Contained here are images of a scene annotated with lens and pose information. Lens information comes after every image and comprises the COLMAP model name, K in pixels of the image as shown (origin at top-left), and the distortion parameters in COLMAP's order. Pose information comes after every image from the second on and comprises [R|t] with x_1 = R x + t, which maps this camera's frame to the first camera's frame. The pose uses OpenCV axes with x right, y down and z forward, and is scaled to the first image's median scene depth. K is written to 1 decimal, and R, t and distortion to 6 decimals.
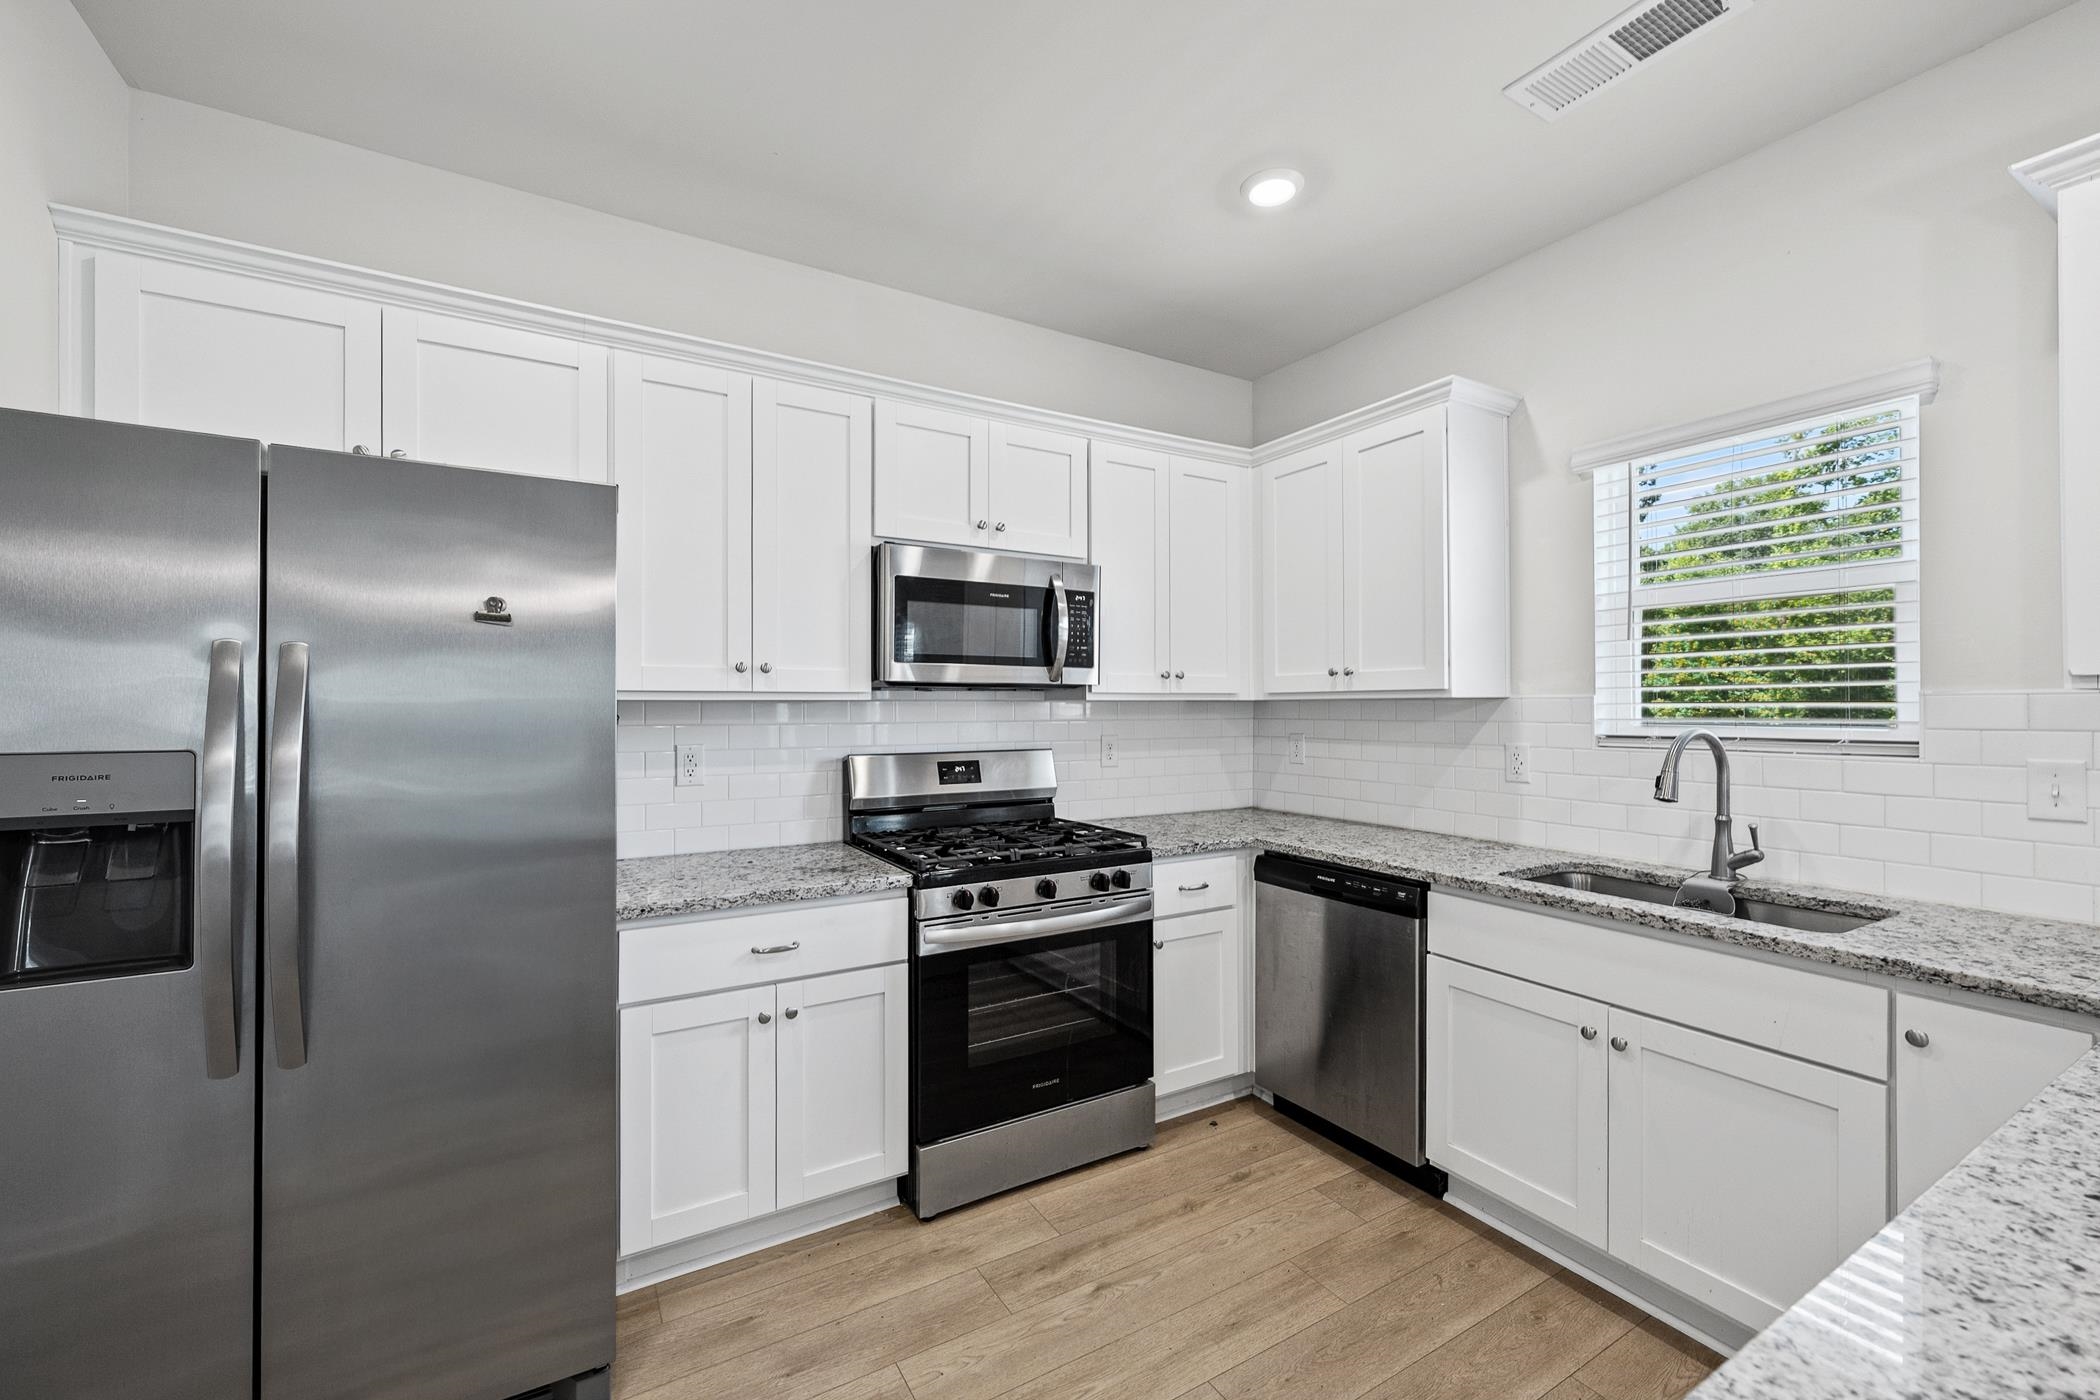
lens RADIAL K [[849.7, 0, 1049.1], [0, 849.7, 708.2], [0, 0, 1]] dist [0.001607, 0.000000]
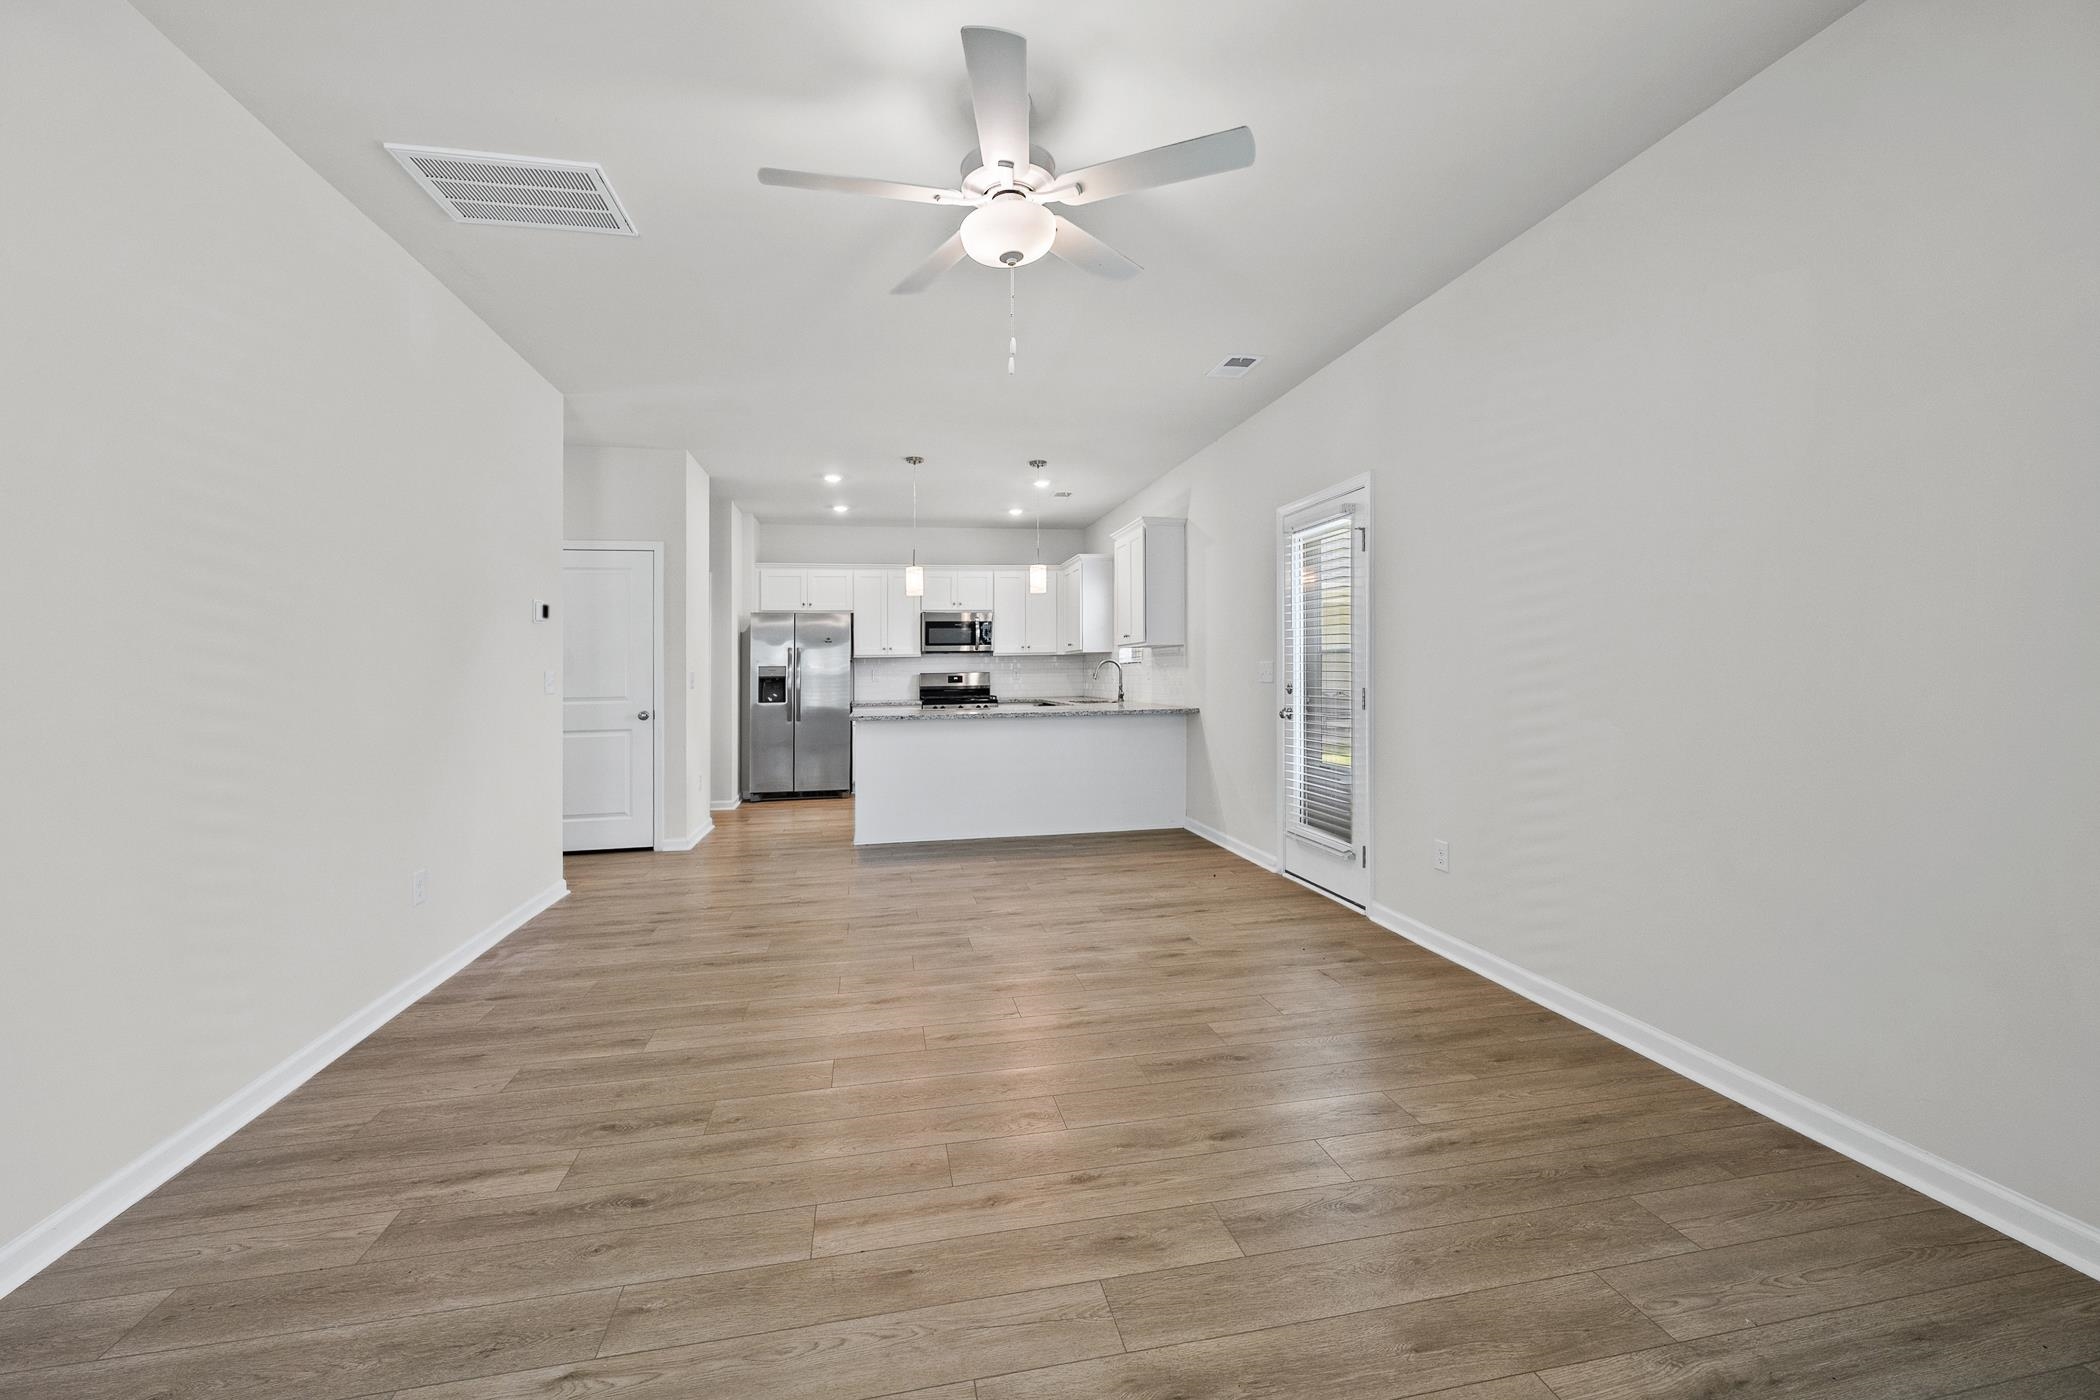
lens RADIAL K [[843.3, 0, 1050.0], [0, 843.3, 700.0], [0, 0, 1]] dist [-0.002993, -0.000271]
pose [[0.945705, -0.002686, -0.325016, 1.462715], [0.014299, 0.999342, 0.033348, 0.062121], [0.324712, -0.036185, 0.945120, -2.184319]]
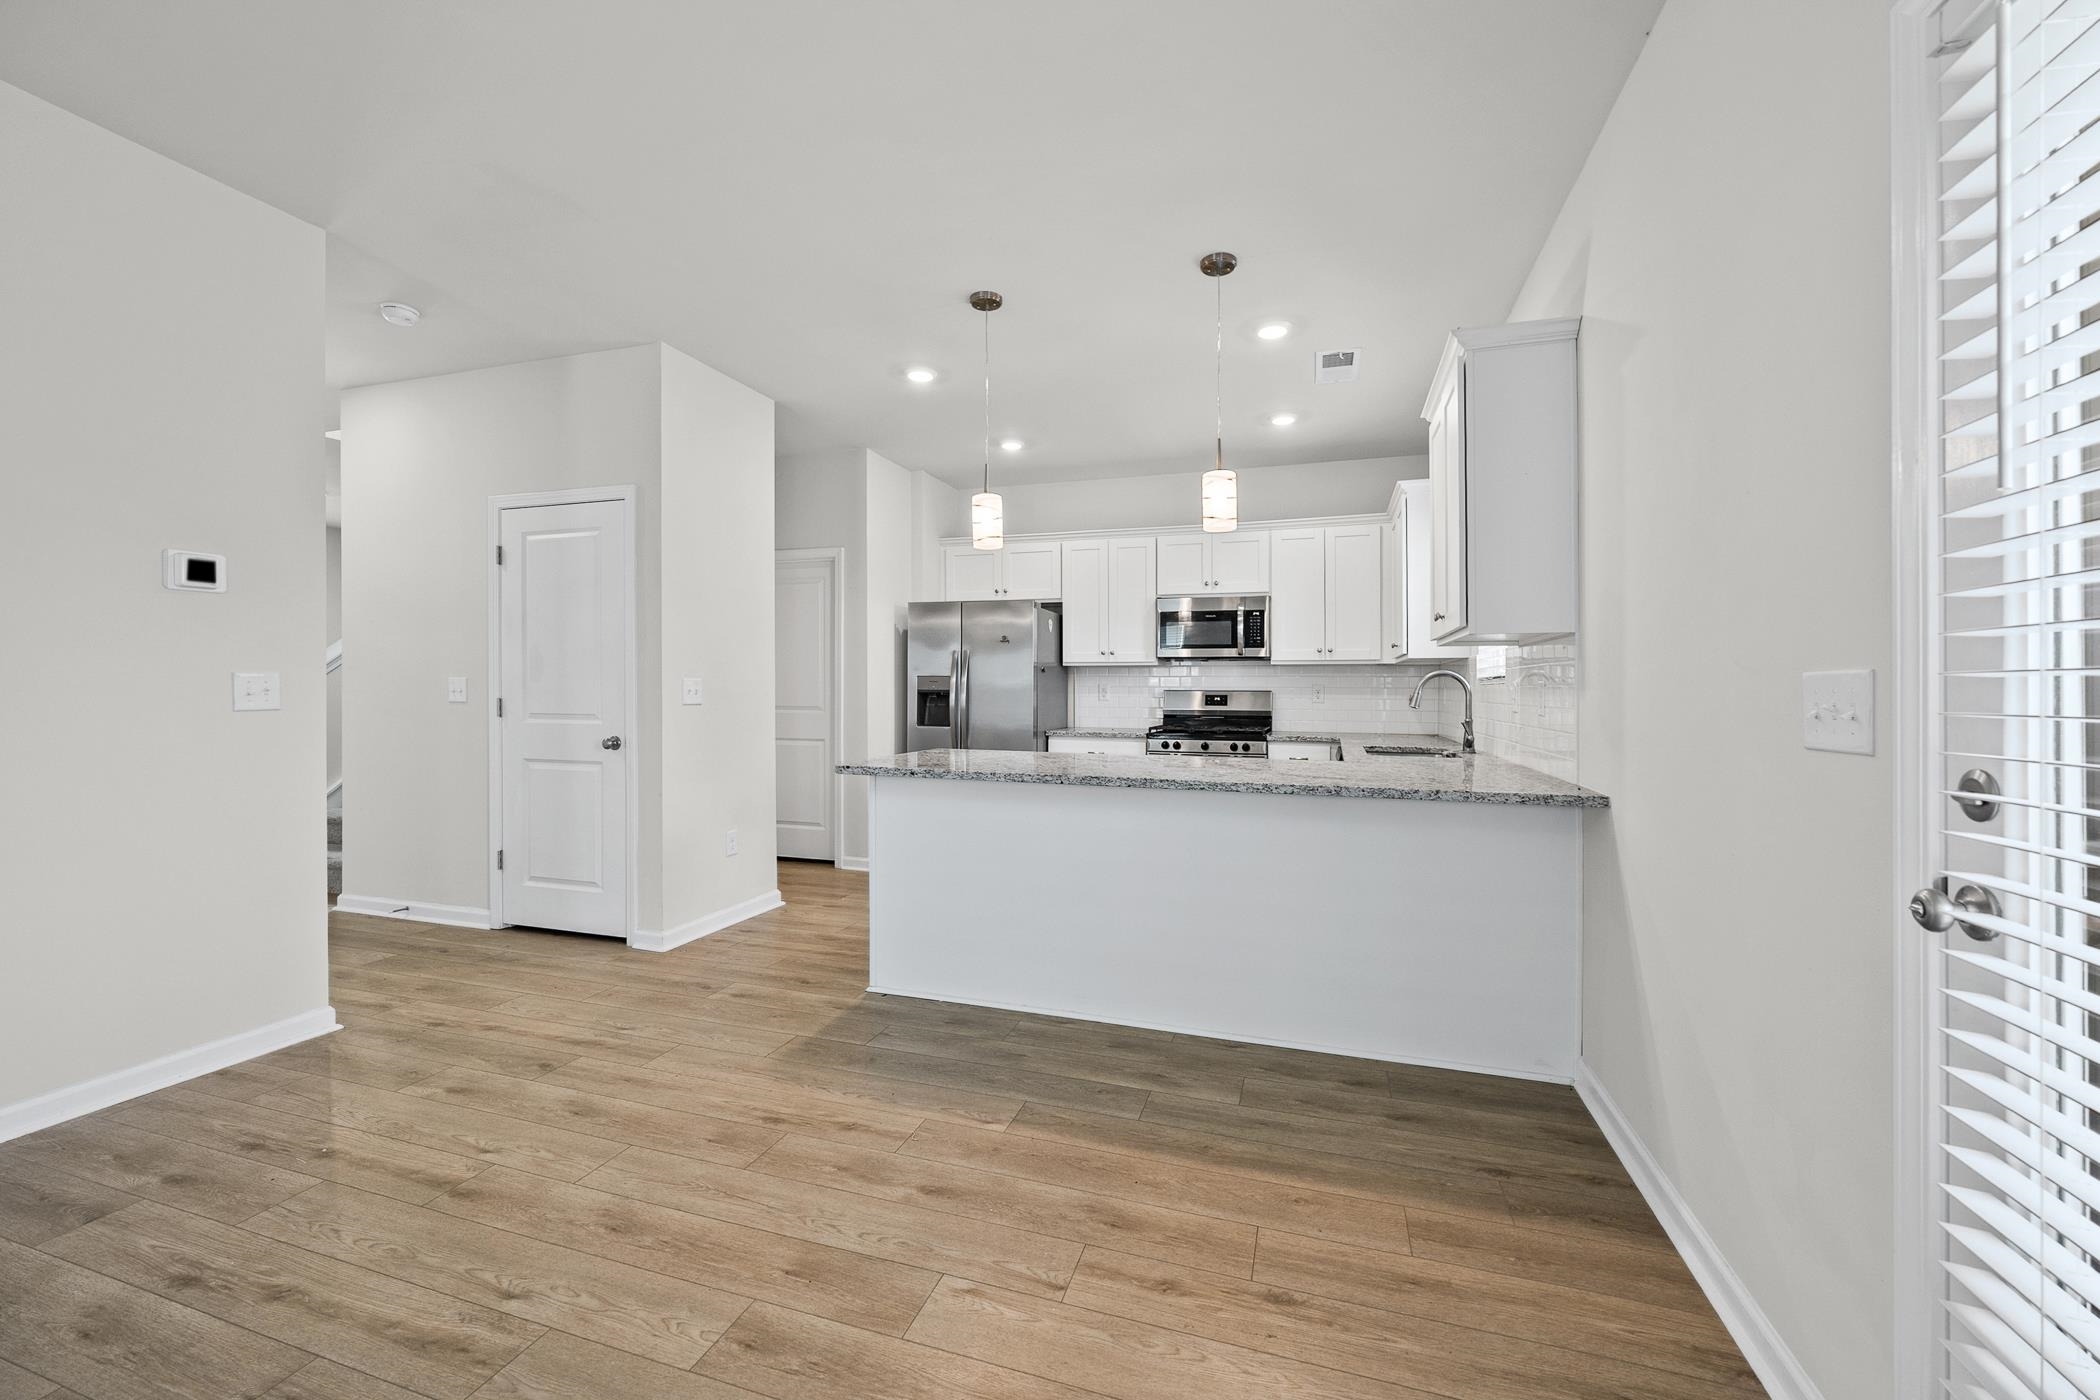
lens RADIAL K [[843.3, 0, 1050.0], [0, 843.3, 700.0], [0, 0, 1]] dist [-0.002993, -0.000271]
pose [[0.665053, 0.013894, -0.746667, 1.357245], [-0.006127, 0.999895, 0.013148, 0.058782], [0.746771, -0.004169, 0.665068, -0.782748]]
